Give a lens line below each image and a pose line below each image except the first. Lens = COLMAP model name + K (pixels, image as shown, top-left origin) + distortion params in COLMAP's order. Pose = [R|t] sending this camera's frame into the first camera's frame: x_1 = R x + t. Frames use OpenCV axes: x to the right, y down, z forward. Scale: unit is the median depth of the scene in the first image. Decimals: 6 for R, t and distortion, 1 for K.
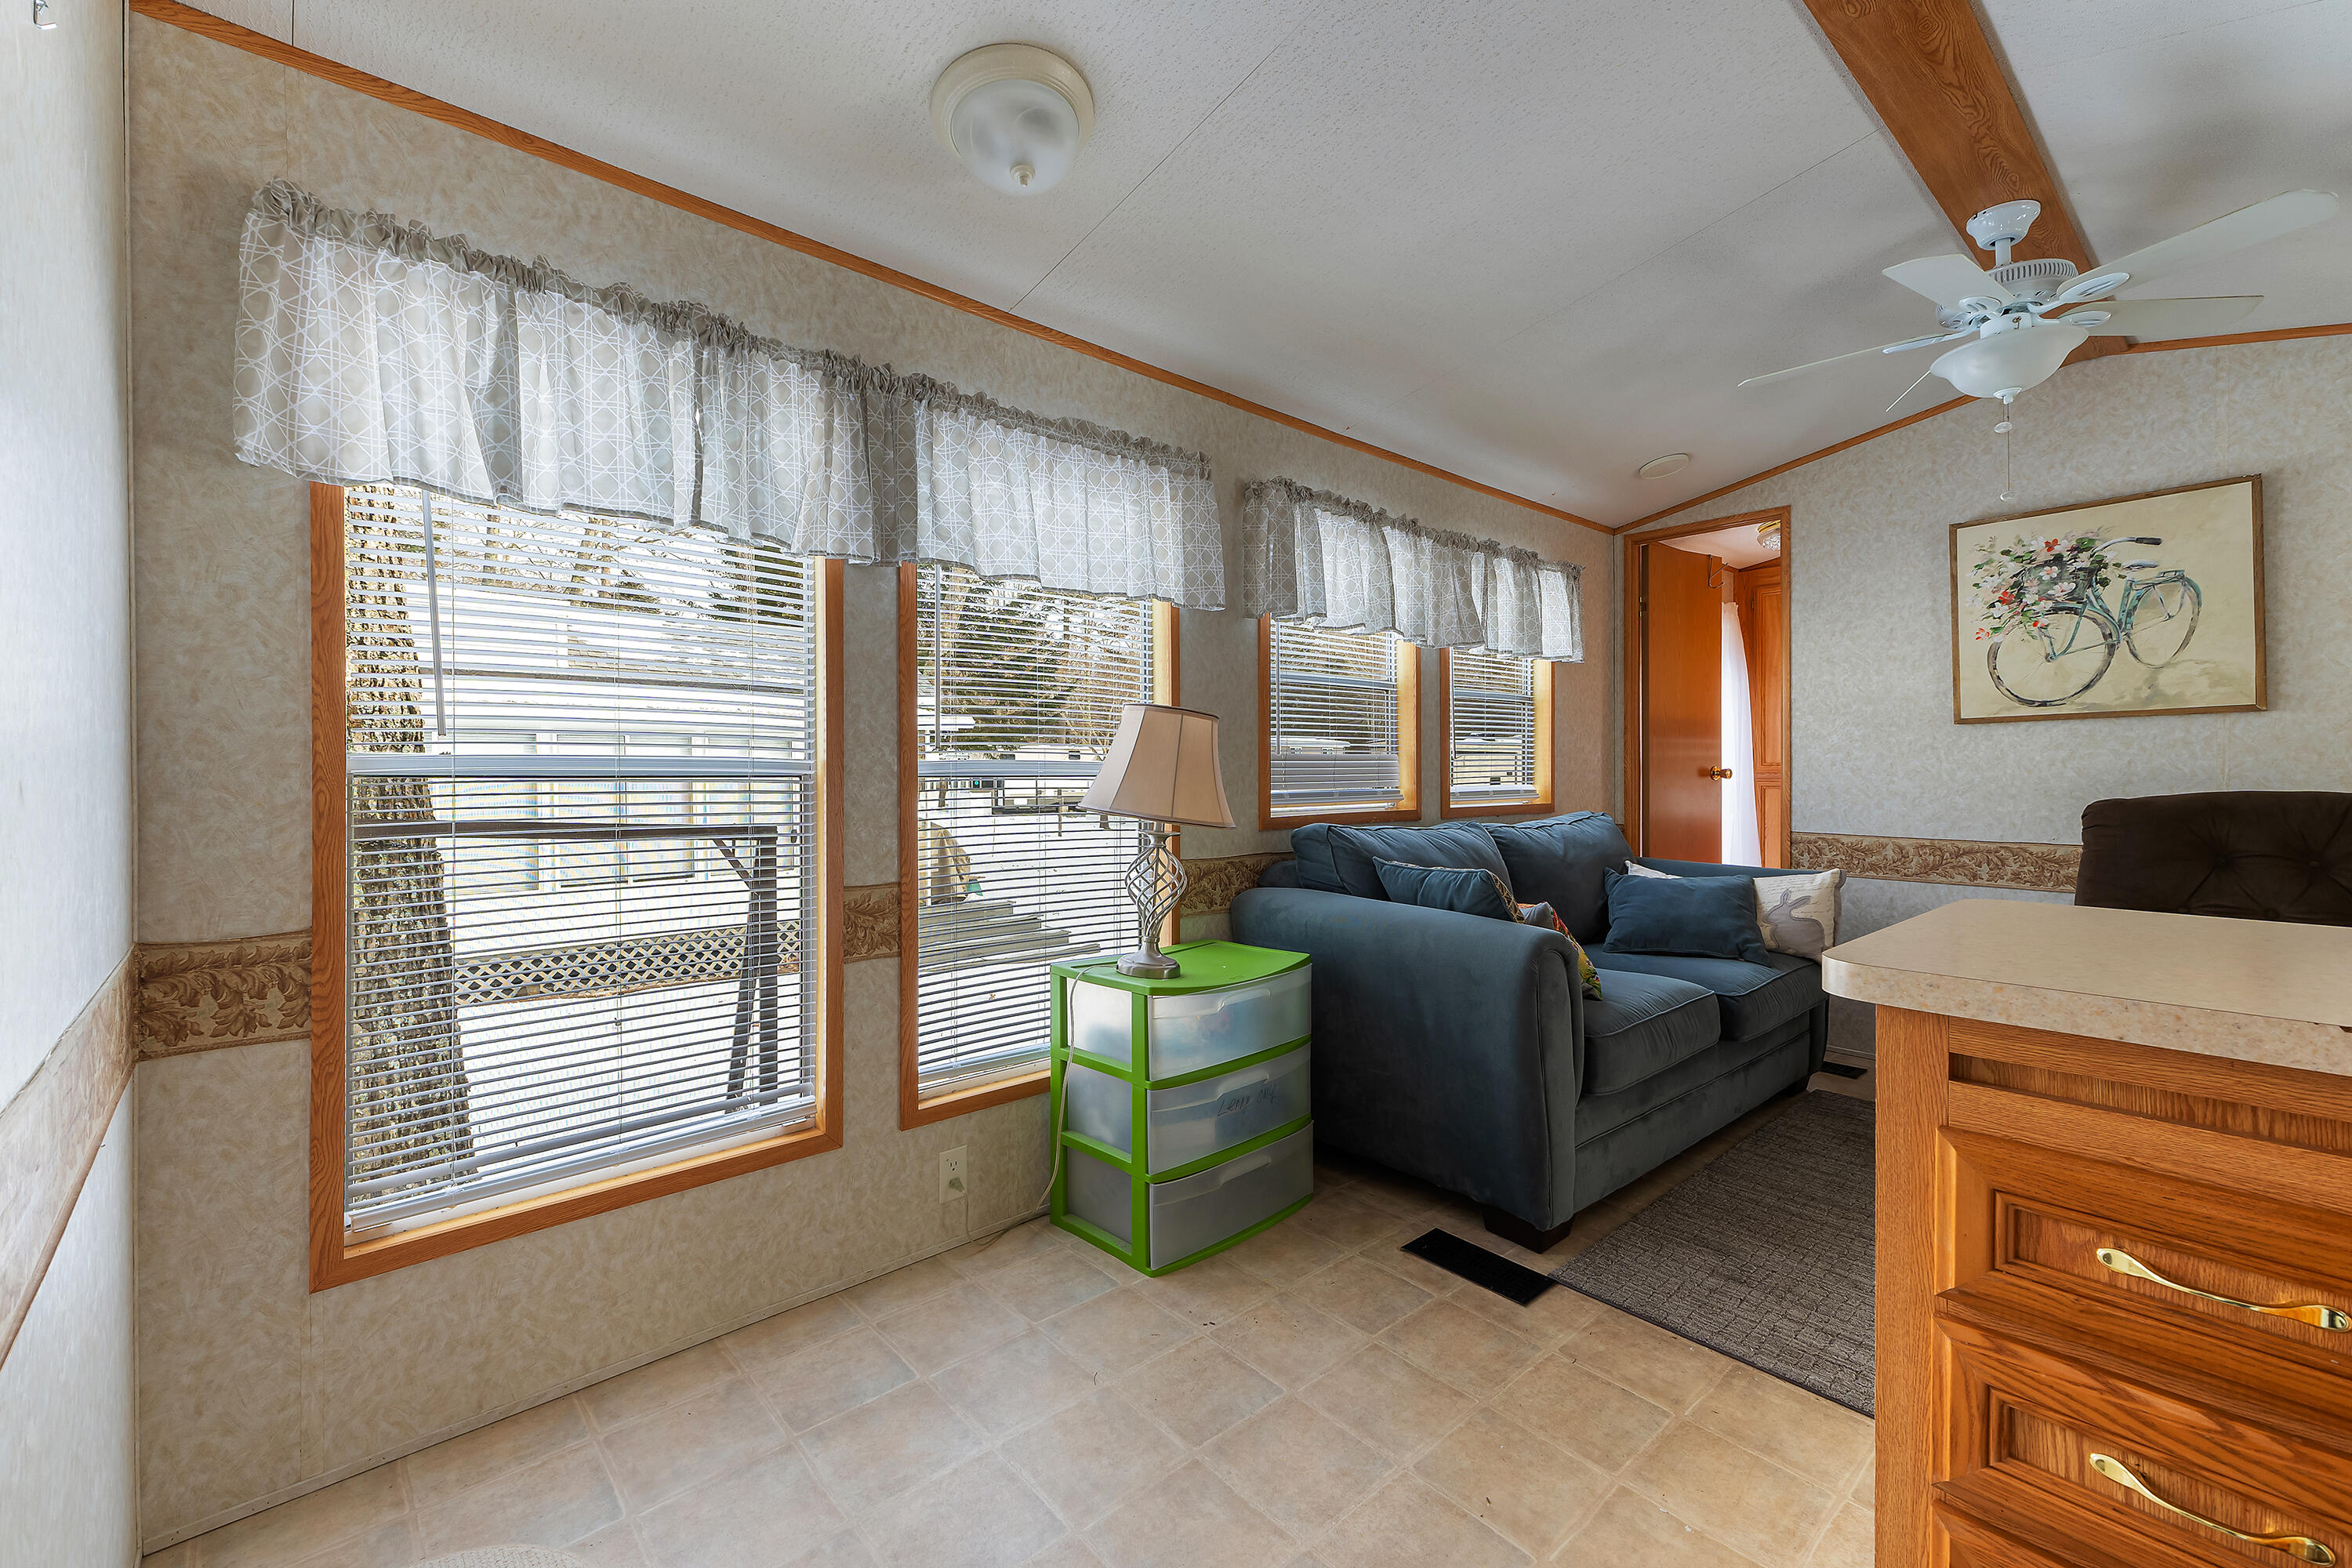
lens RADIAL K [[989.4, 0, 1129.4], [0, 989.4, 775.8], [0, 0, 1]] dist [0.018015, 0.000314]
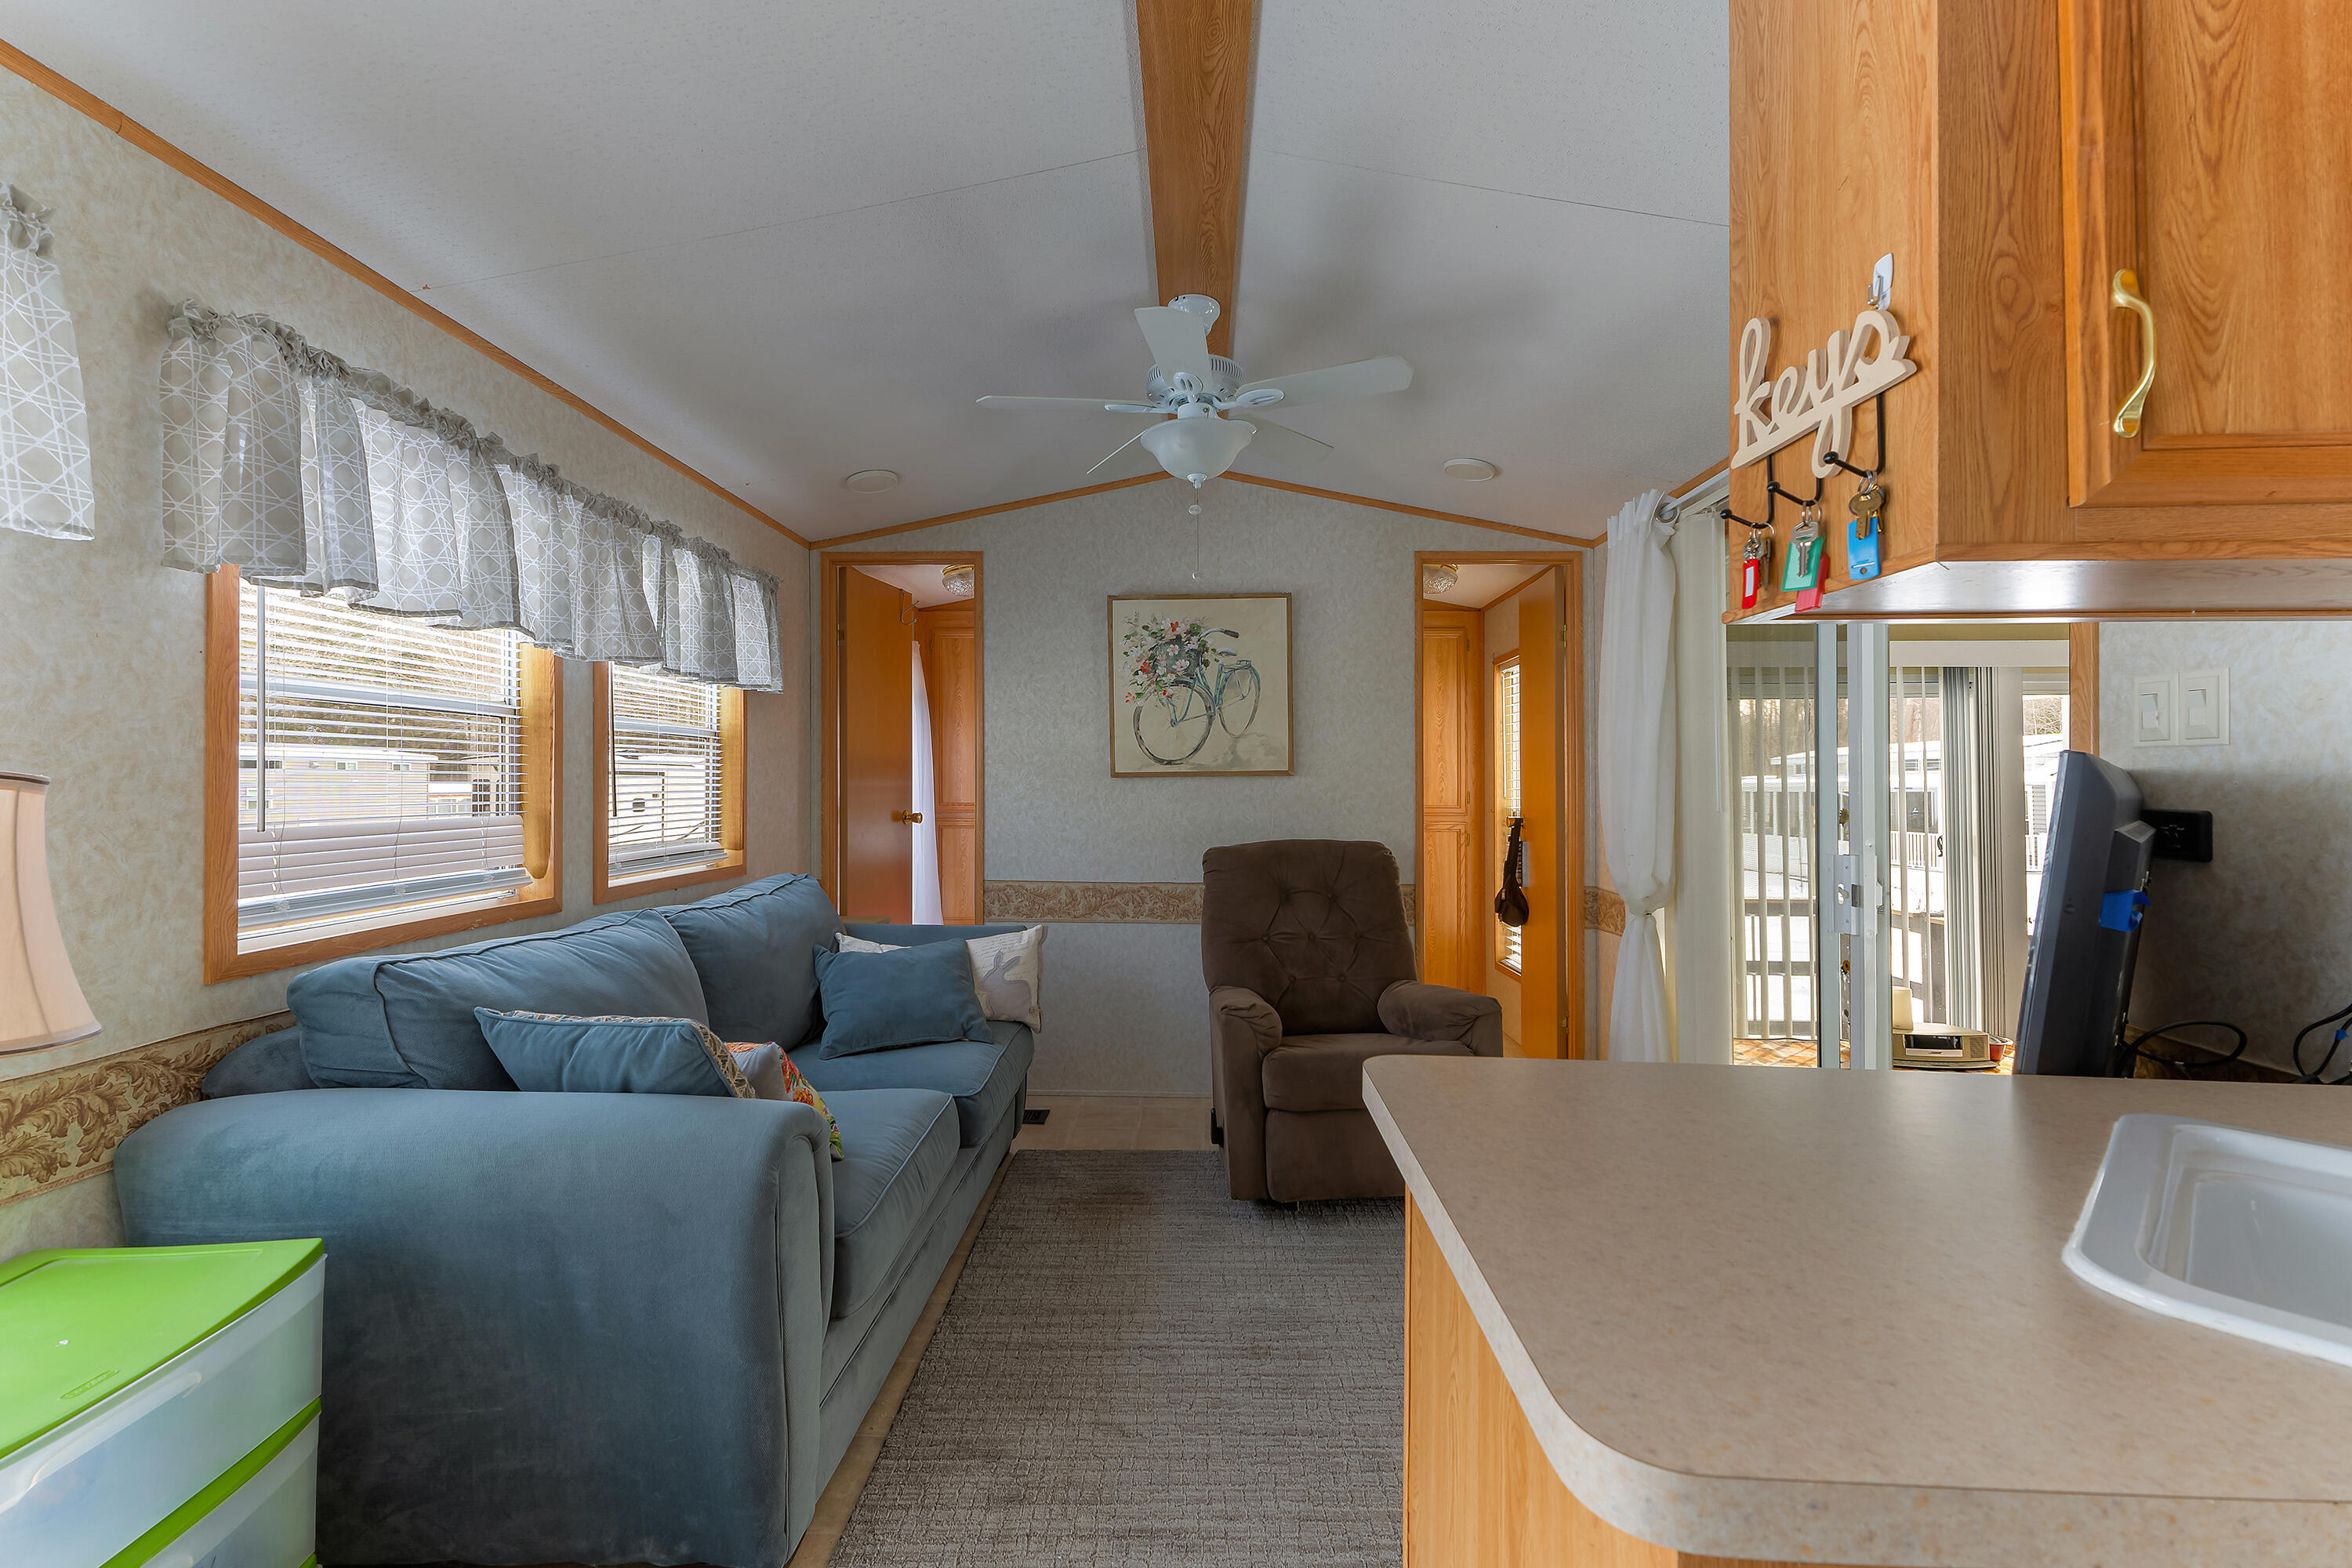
lens RADIAL K [[978.4, 0, 1168.4], [0, 978.4, 781.0], [0, 0, 1]] dist [0.033763, -0.000269]
pose [[0.662360, 0.004861, 0.749170, 0.062822], [0.000850, 0.999973, -0.007240, -0.041698], [-0.749185, 0.005432, 0.662338, 0.252048]]
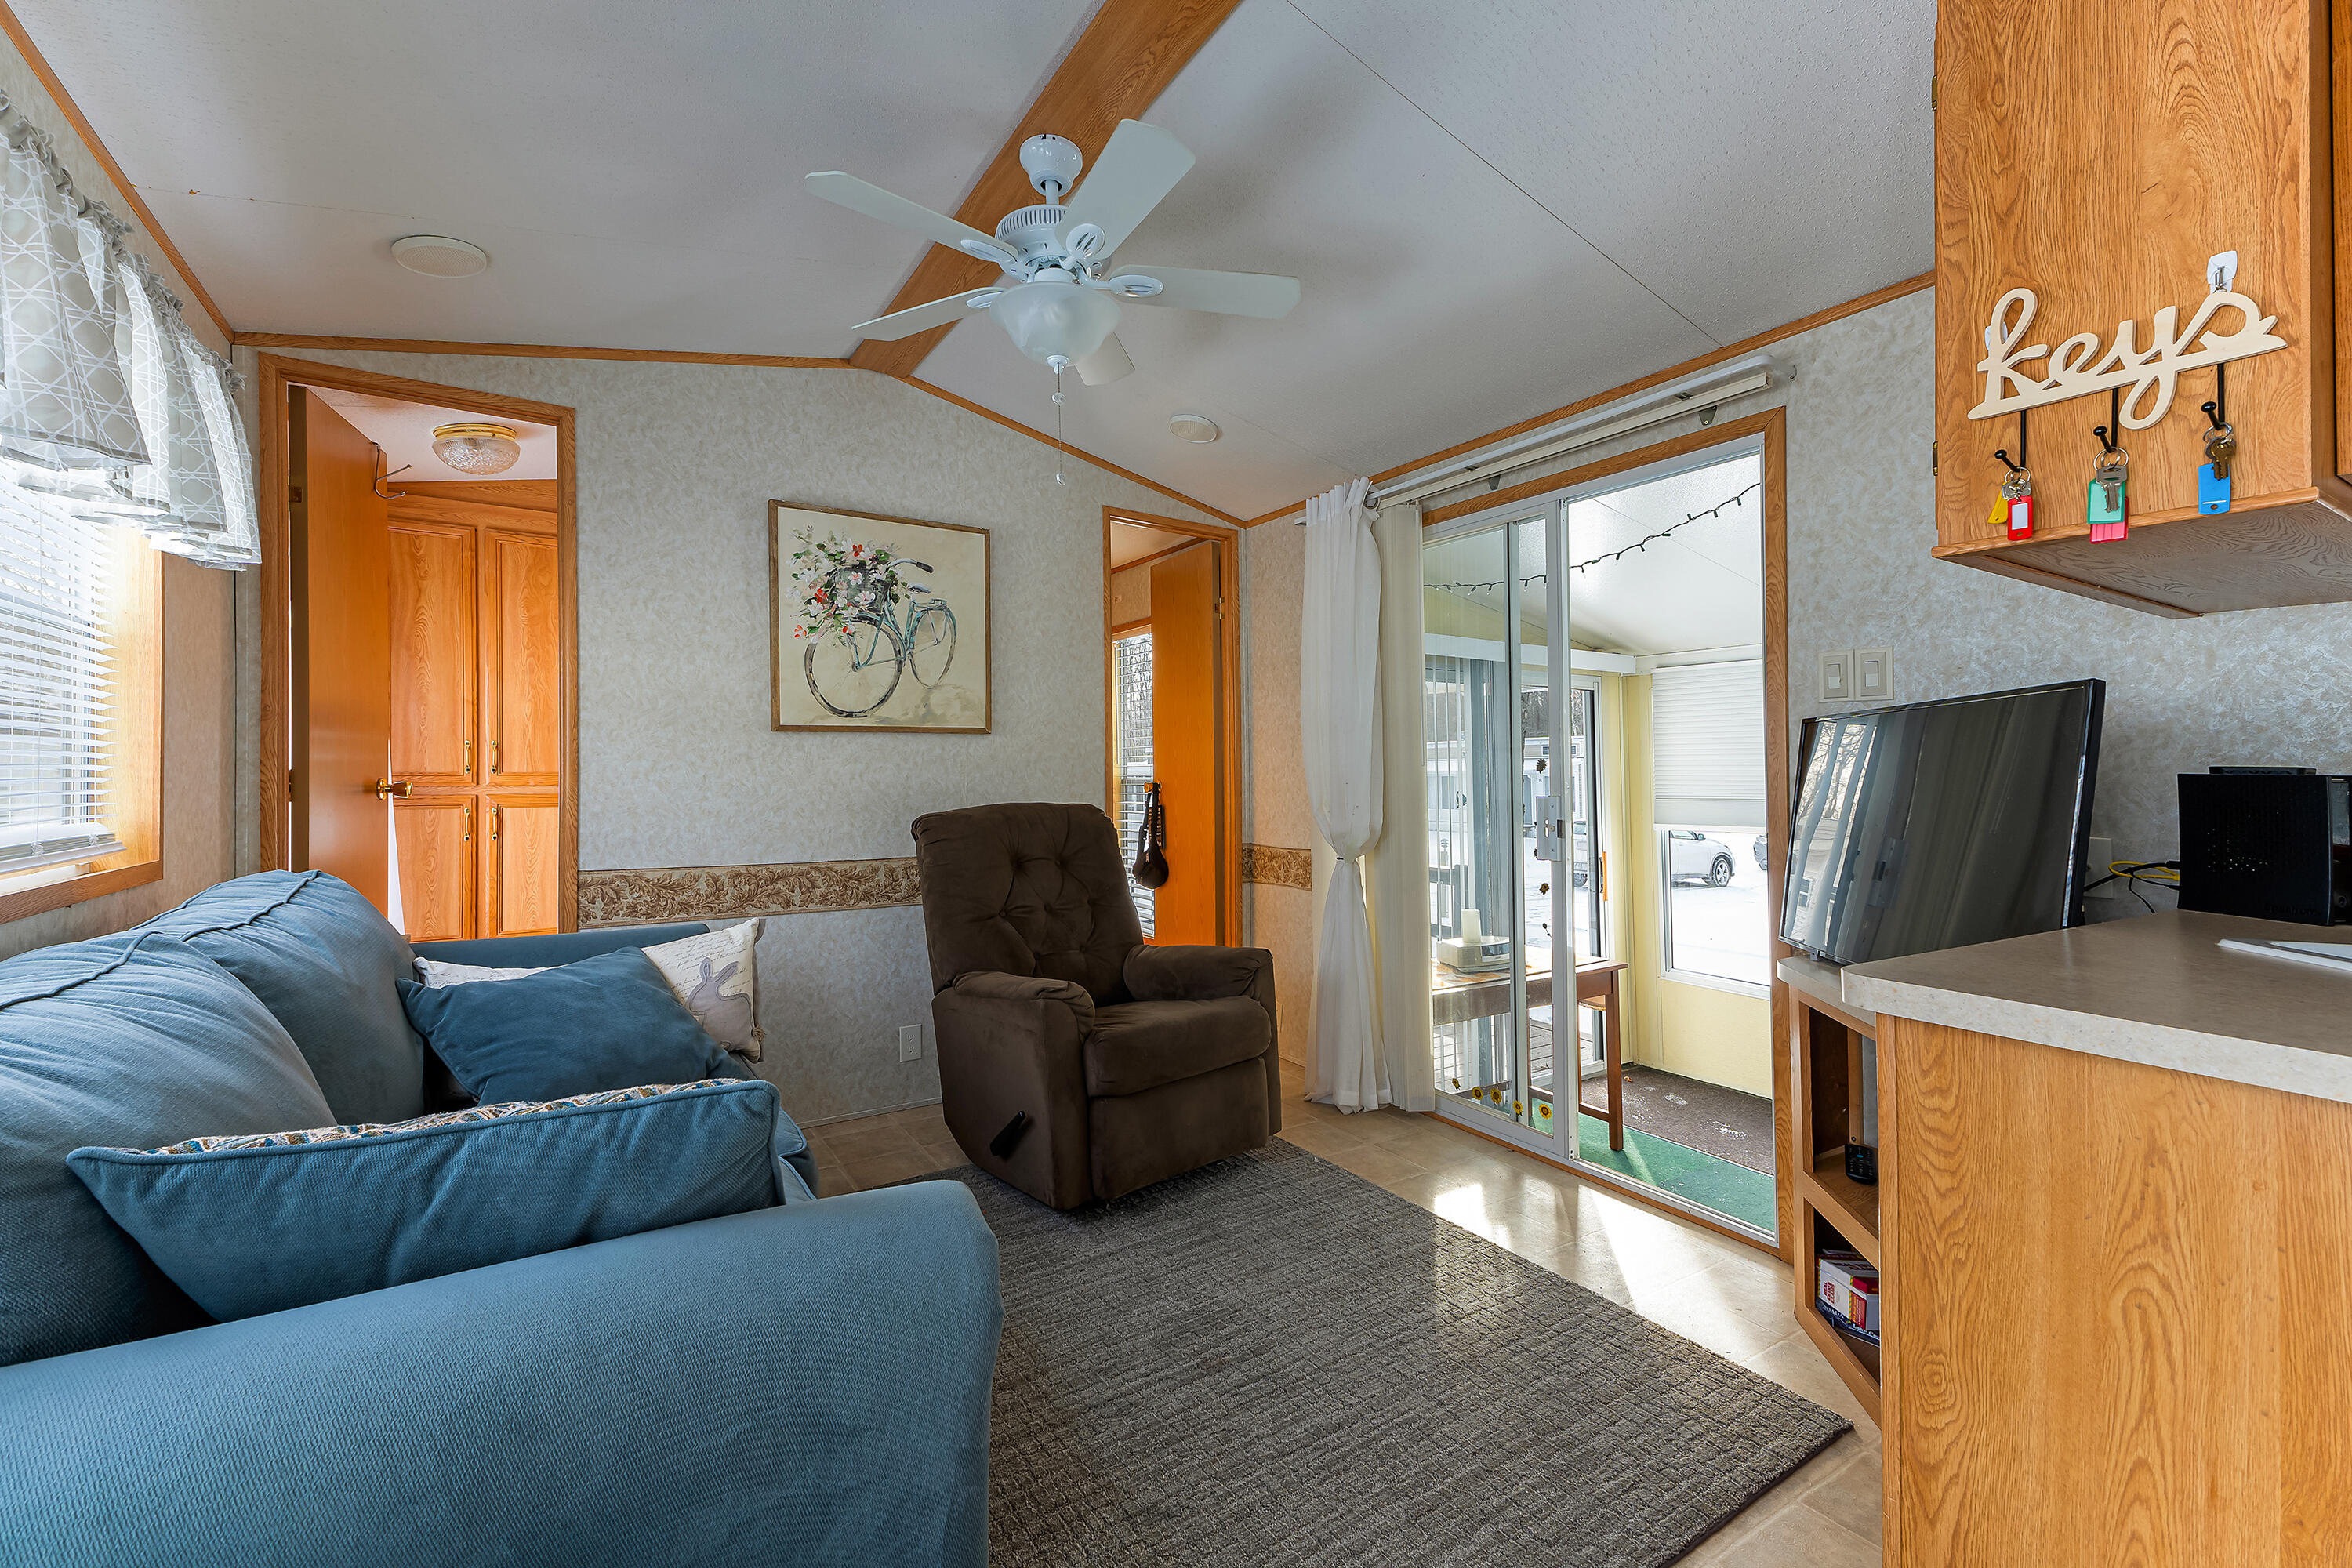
lens RADIAL K [[979.8, 0, 1160.8], [0, 979.8, 772.0], [0, 0, 1]] dist [0.040898, -0.012762]
pose [[0.123700, 0.003957, 0.992312, 0.017429], [0.001851, 0.999989, -0.004219, -0.012284], [-0.992318, 0.002359, 0.123692, 0.588528]]
